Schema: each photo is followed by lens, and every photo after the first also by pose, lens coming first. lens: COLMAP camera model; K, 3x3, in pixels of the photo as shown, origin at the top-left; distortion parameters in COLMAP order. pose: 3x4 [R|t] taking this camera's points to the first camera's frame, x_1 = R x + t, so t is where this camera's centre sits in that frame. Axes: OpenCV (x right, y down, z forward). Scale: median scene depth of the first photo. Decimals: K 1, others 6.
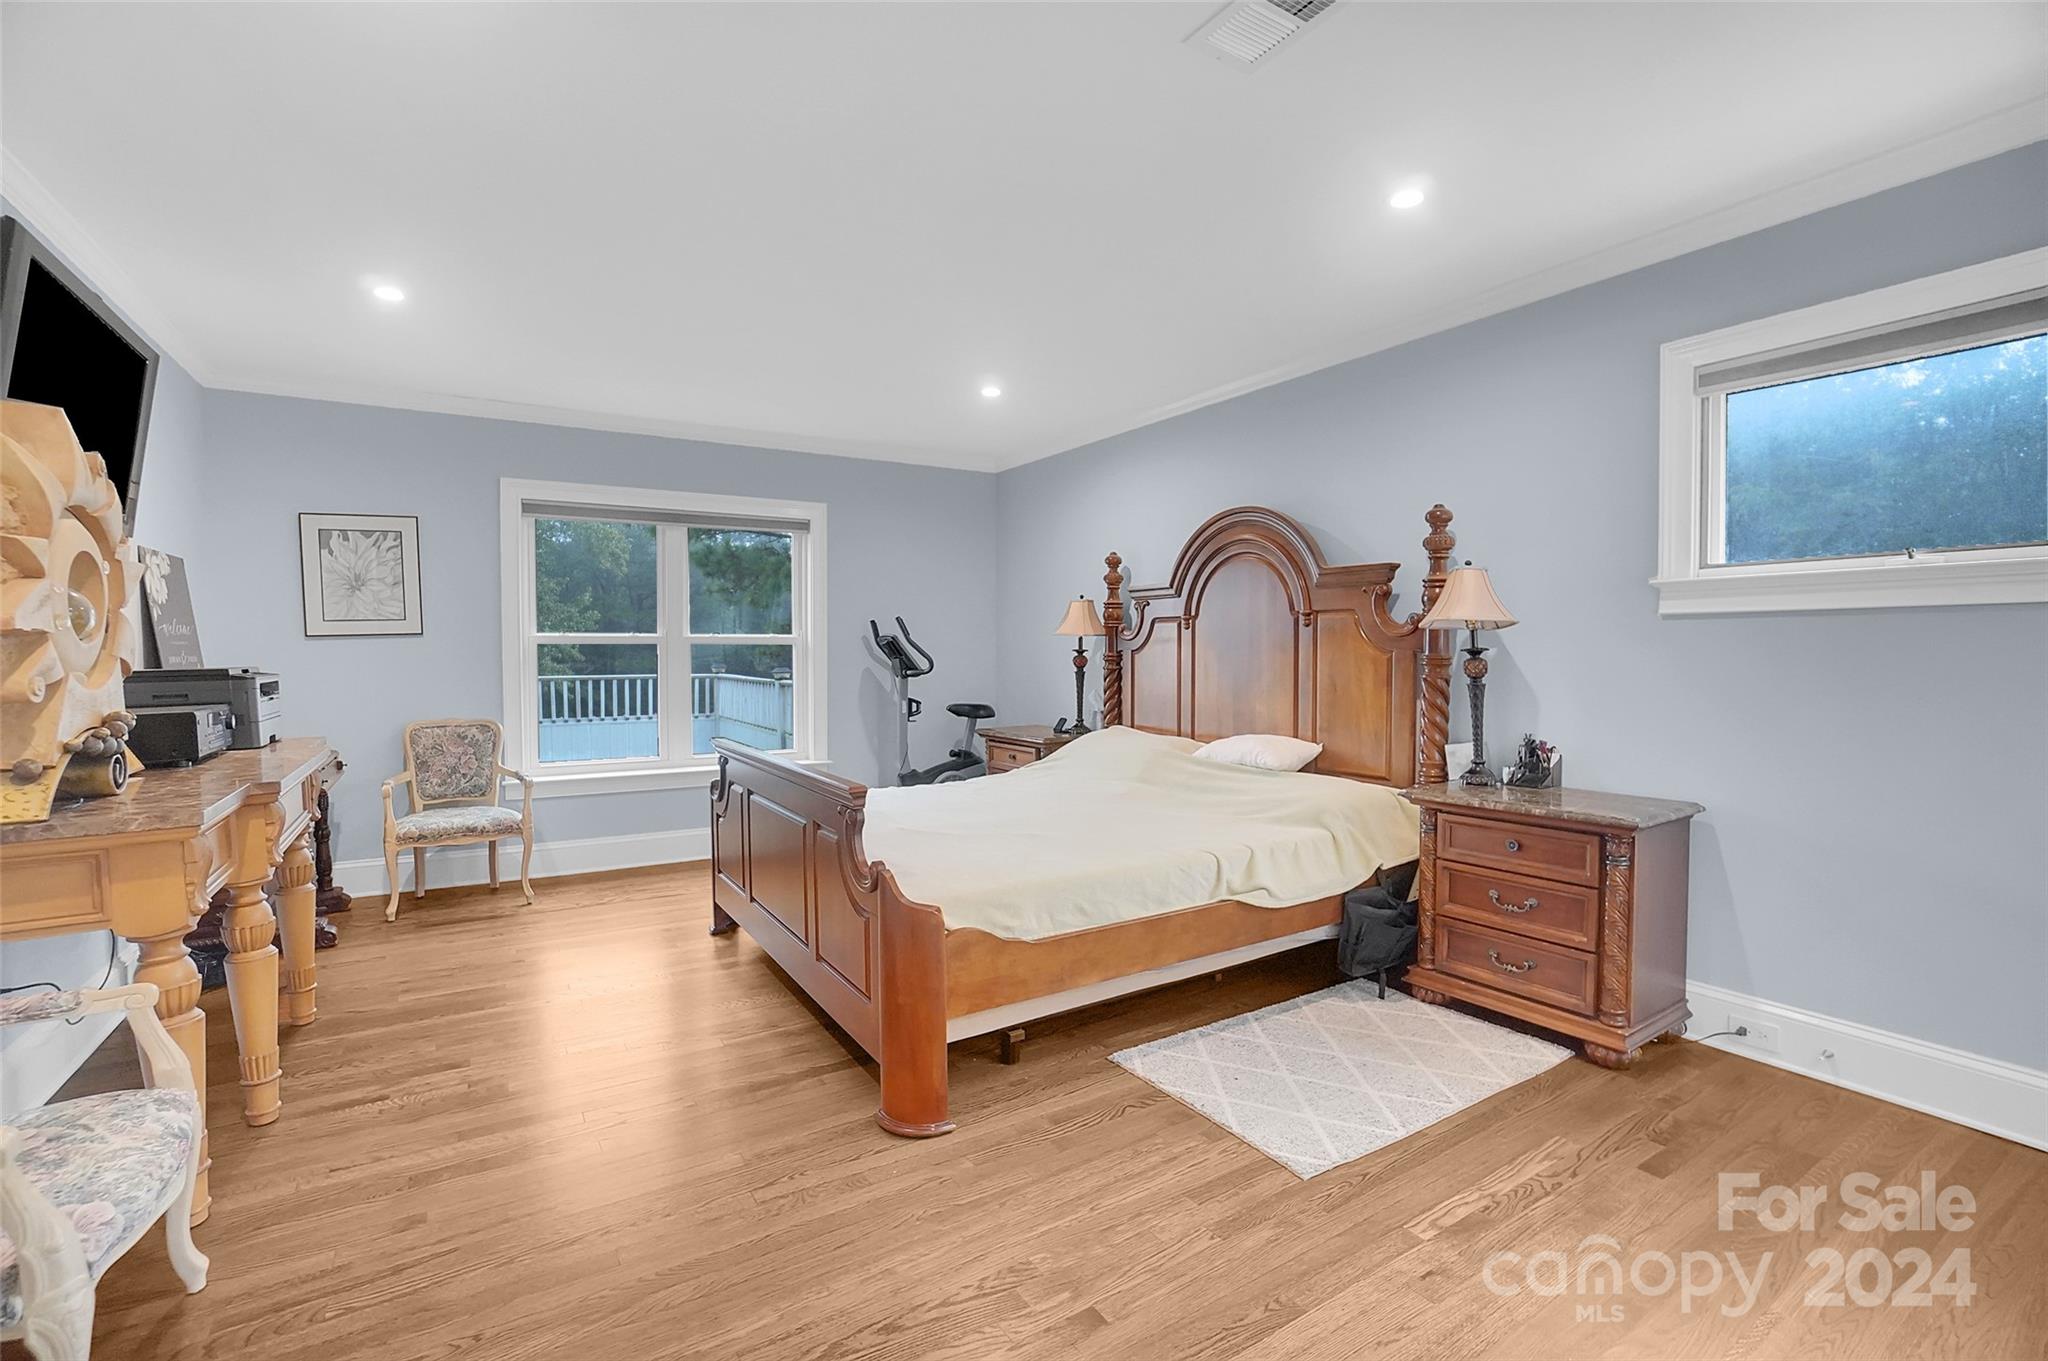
lens RADIAL K [[899.5, 0, 1014.6], [0, 899.5, 673.9], [0, 0, 1]] dist [-0.035591, 0.000979]
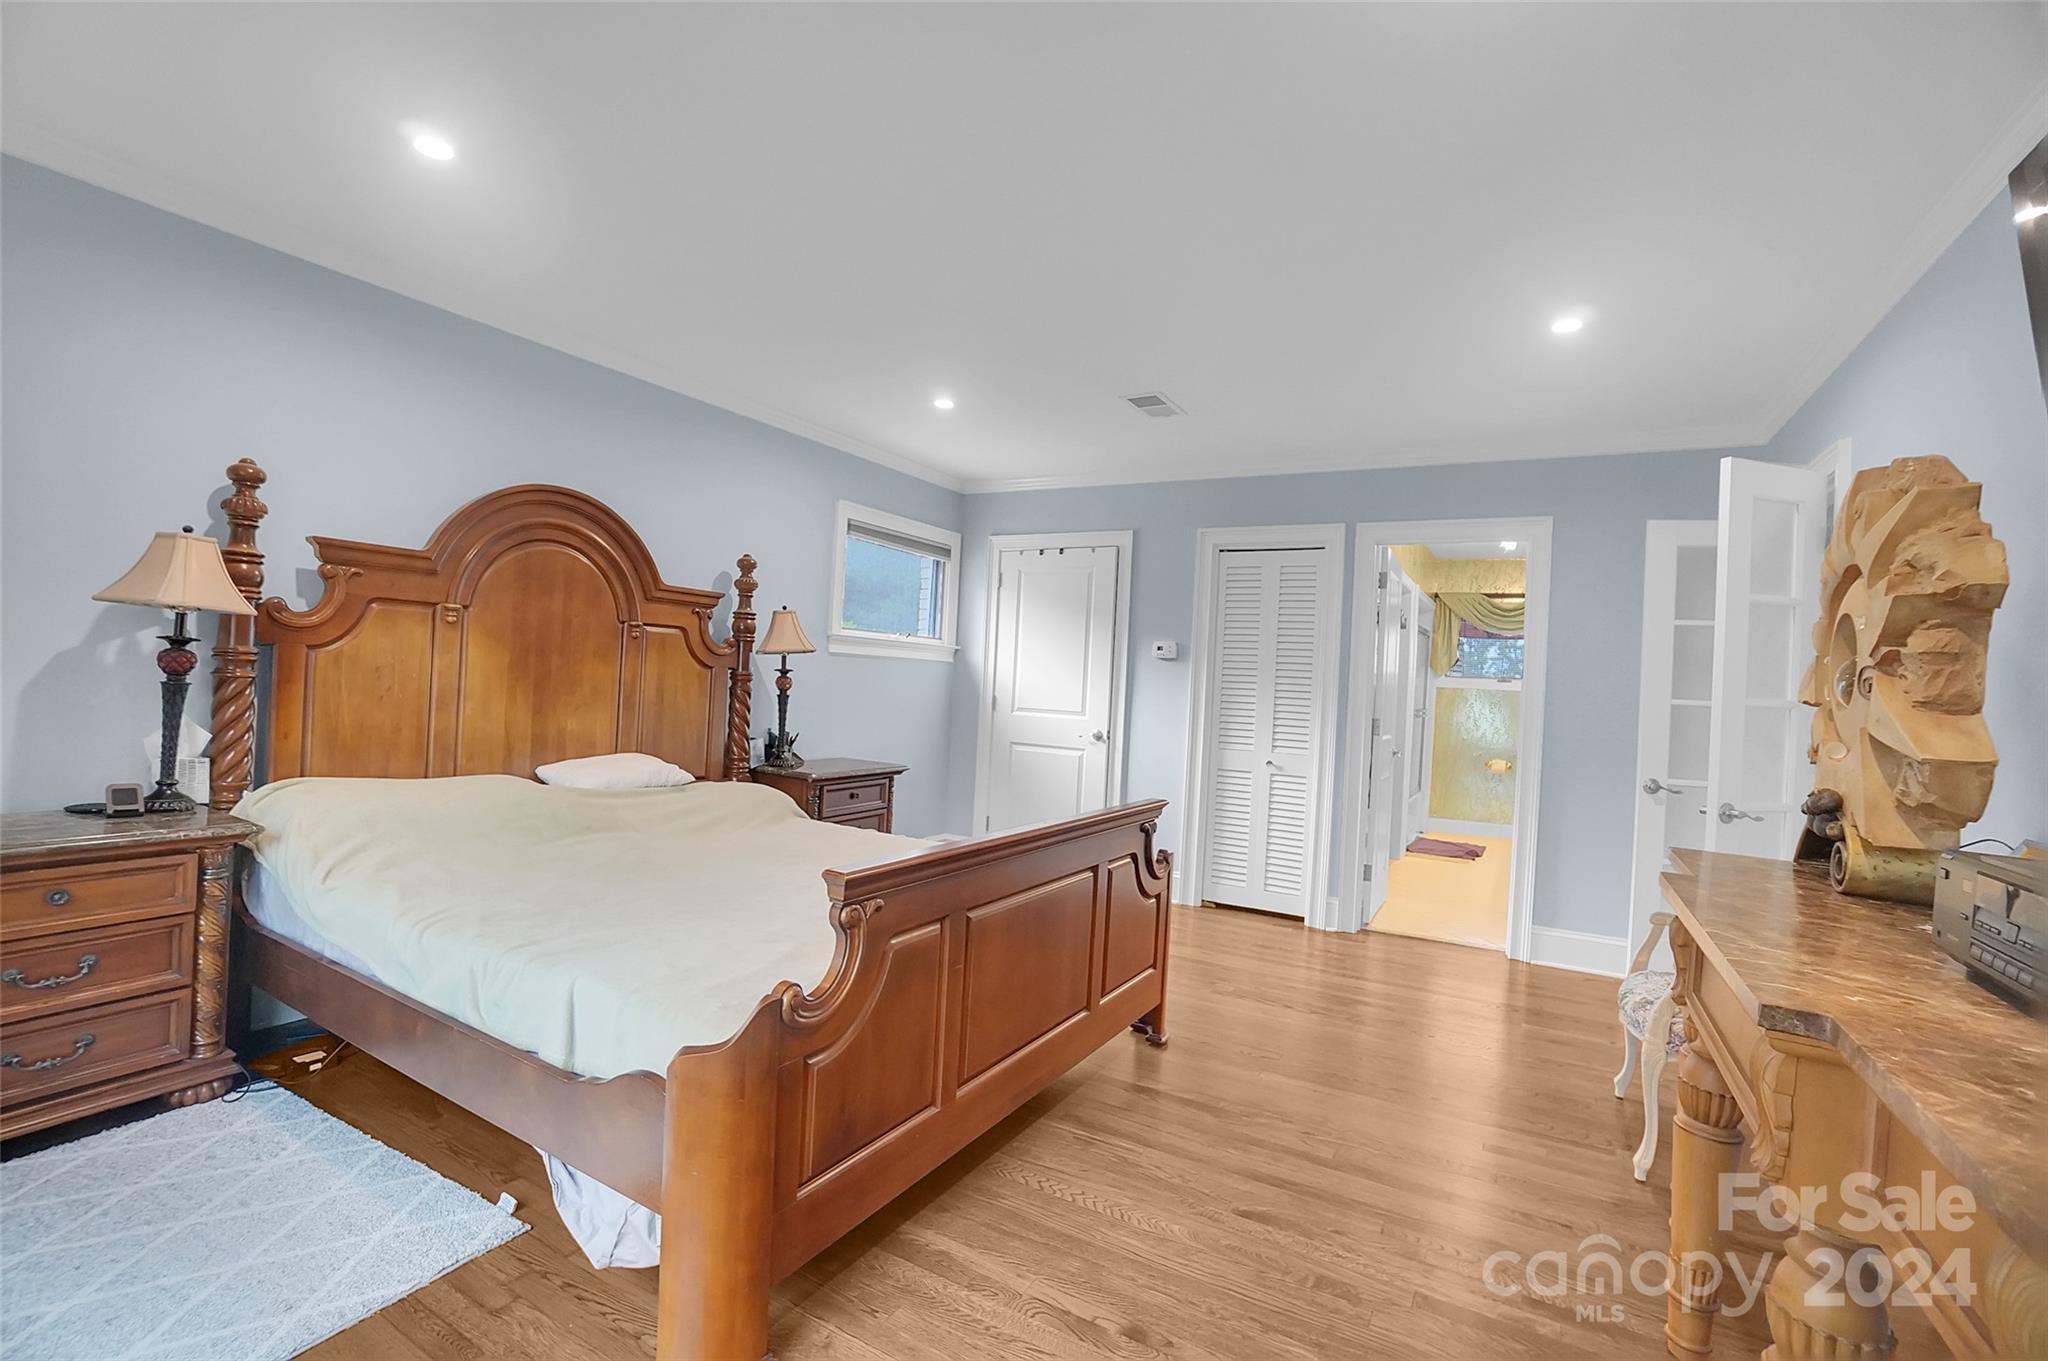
lens RADIAL K [[899.5, 0, 1010.2], [0, 899.5, 682.1], [0, 0, 1]] dist [-0.035591, 0.000979]
pose [[-0.484722, -0.019623, 0.874448, -0.811245], [-0.018235, 0.999758, 0.012327, -0.030207], [-0.874478, -0.009971, -0.484963, 1.270647]]
